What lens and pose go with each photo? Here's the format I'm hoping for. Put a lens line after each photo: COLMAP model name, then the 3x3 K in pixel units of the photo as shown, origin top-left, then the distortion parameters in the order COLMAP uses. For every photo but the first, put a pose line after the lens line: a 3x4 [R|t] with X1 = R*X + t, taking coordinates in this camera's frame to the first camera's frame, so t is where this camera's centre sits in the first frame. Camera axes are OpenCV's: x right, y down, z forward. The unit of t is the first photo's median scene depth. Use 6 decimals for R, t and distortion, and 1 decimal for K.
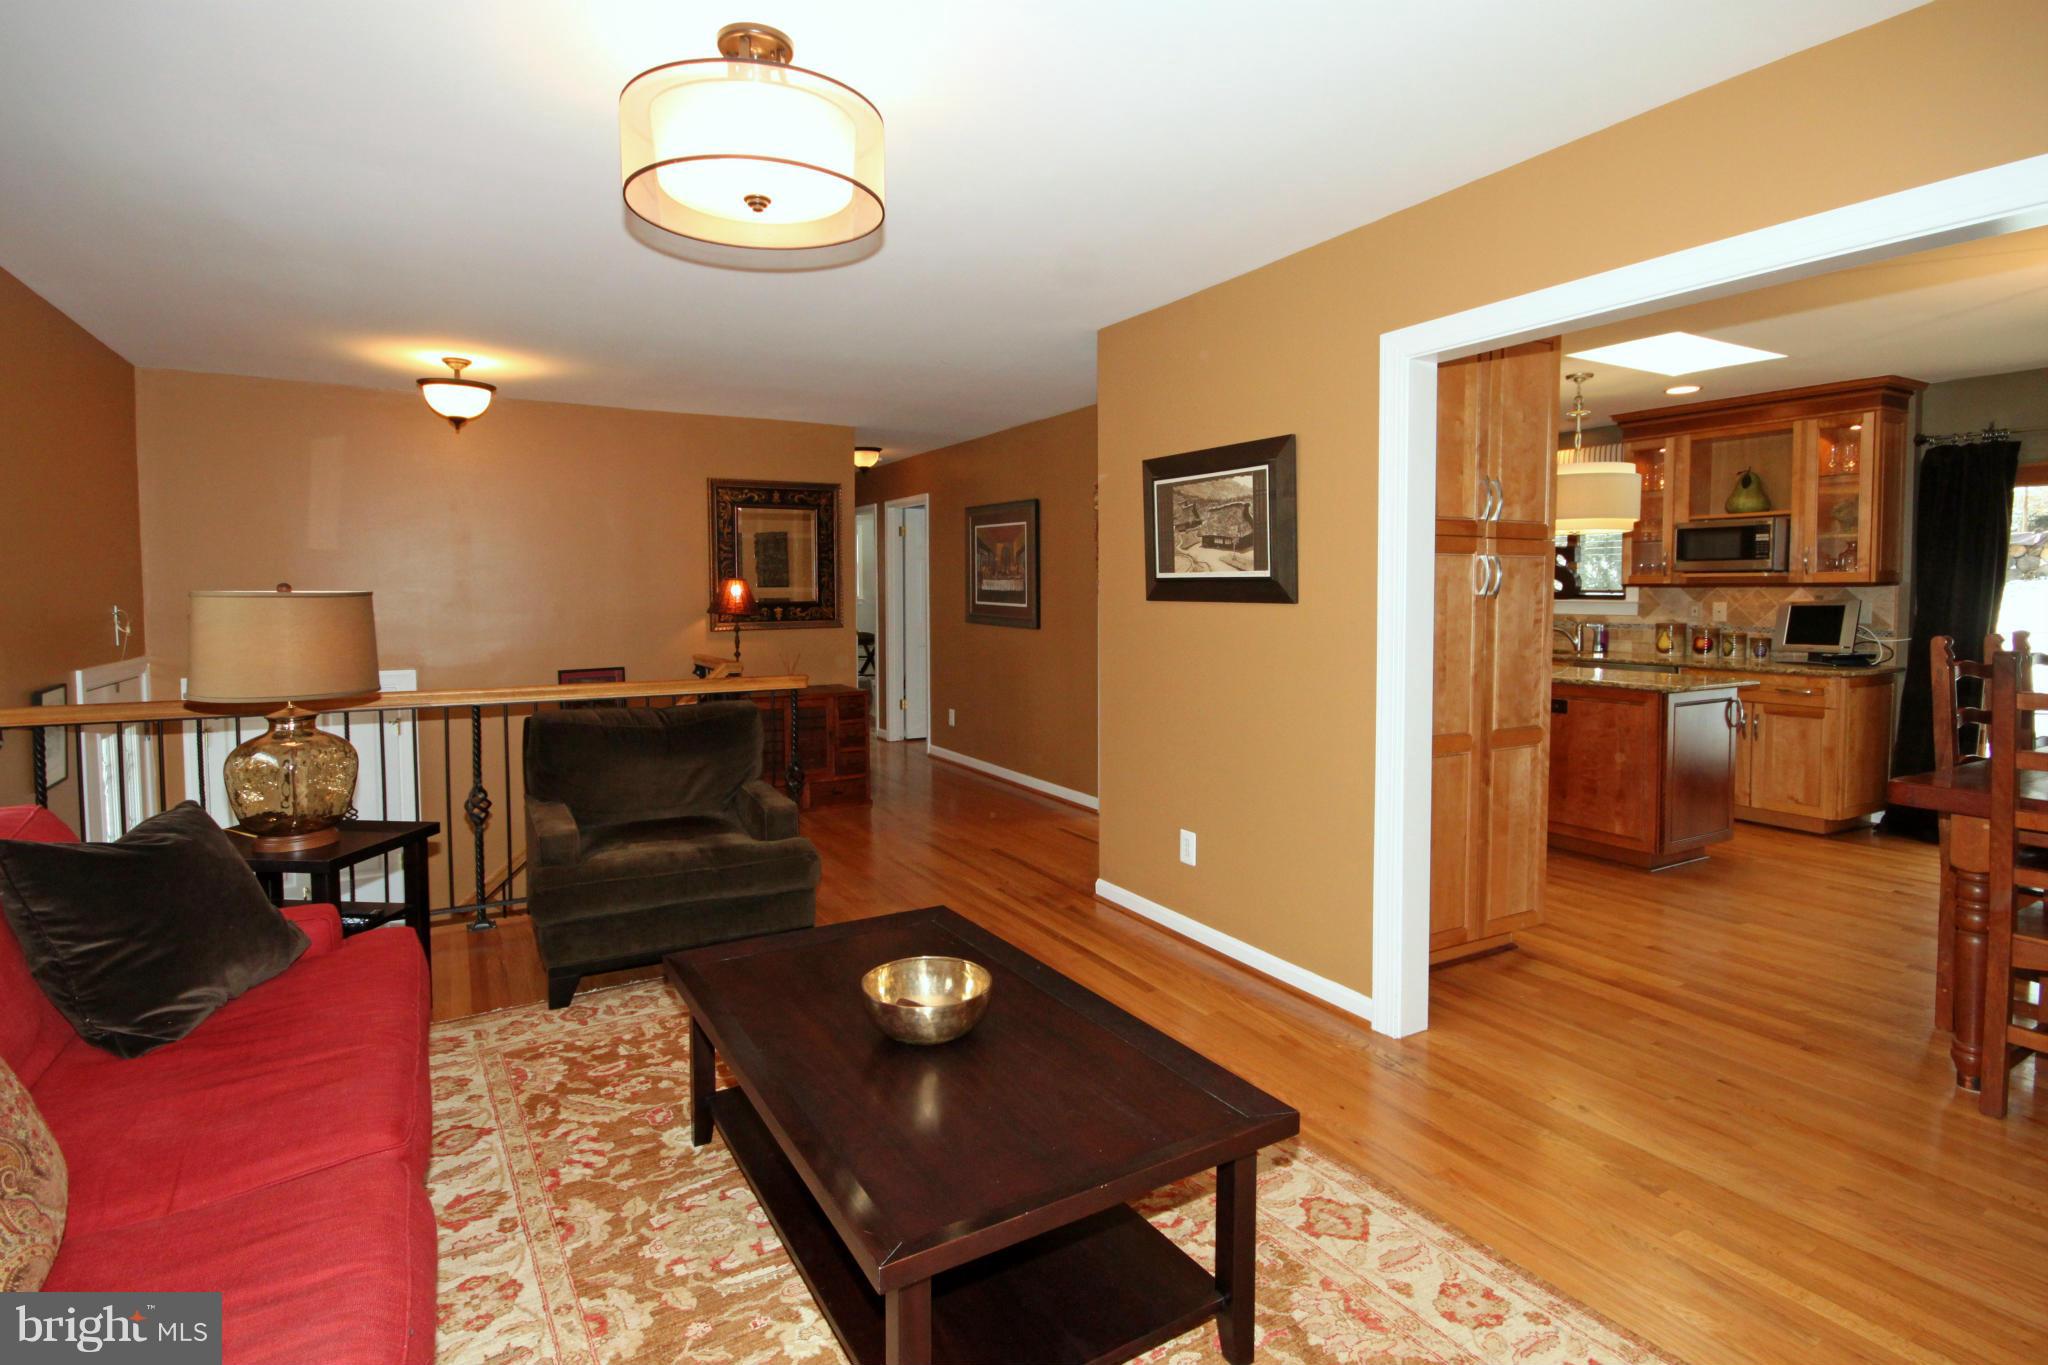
lens RADIAL K [[967.3, 0, 992.1], [0, 967.3, 639.5], [0, 0, 1]] dist [-0.013613, -0.003341]
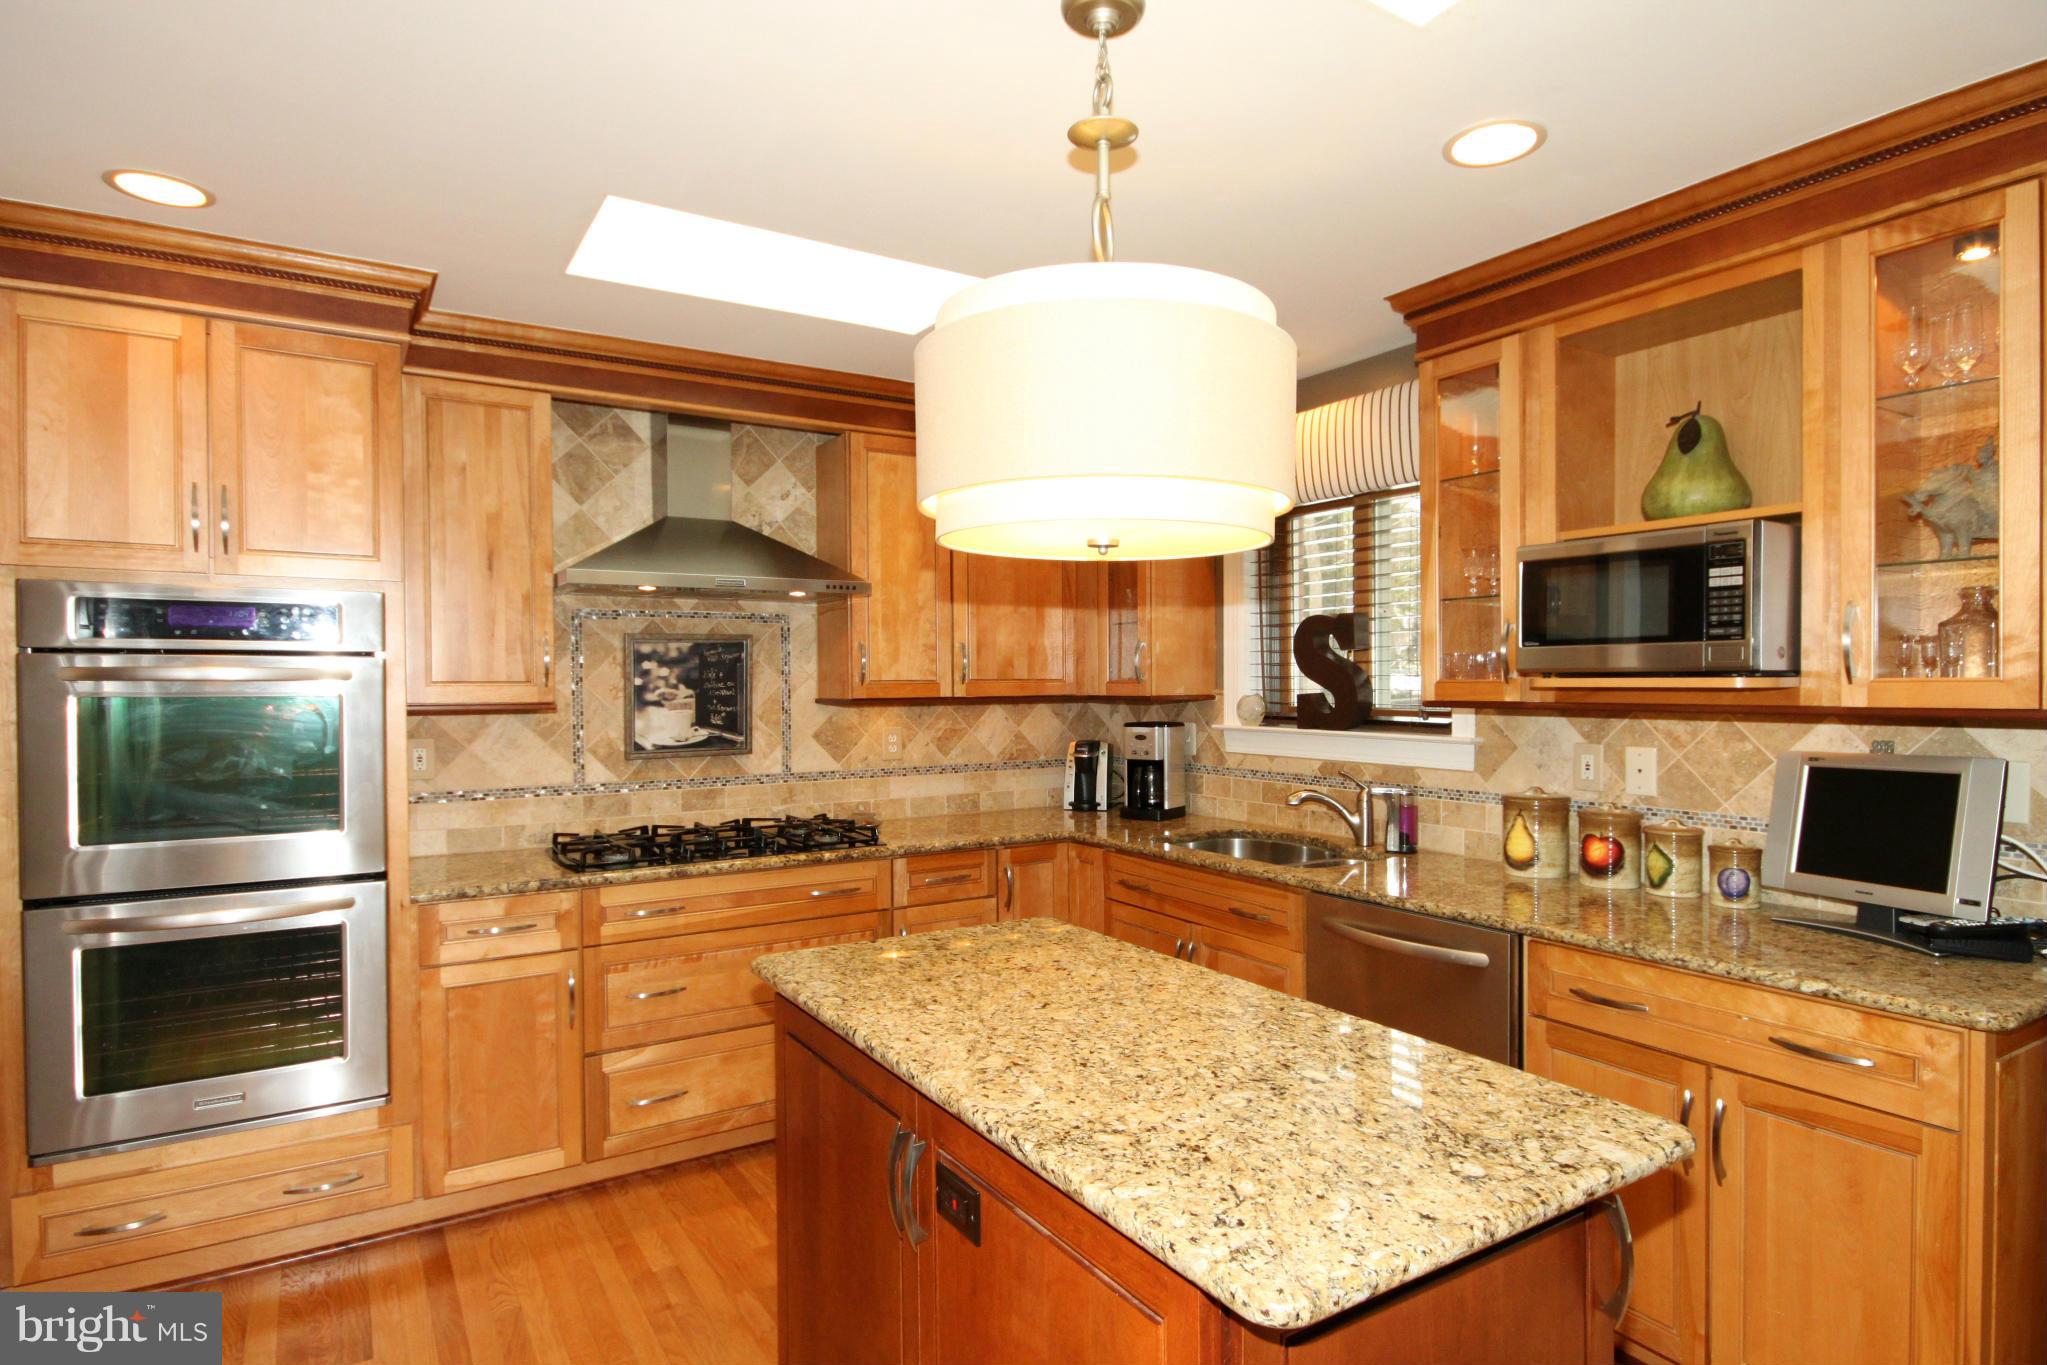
lens RADIAL K [[1112.7, 0, 1051.3], [0, 1112.7, 709.3], [0, 0, 1]] dist [-0.003592, -0.000378]
pose [[0.995198, -0.006091, 0.097695, 0.489189], [0.008719, 0.999611, -0.026492, -0.047074], [-0.097495, 0.027217, 0.994864, 0.585451]]
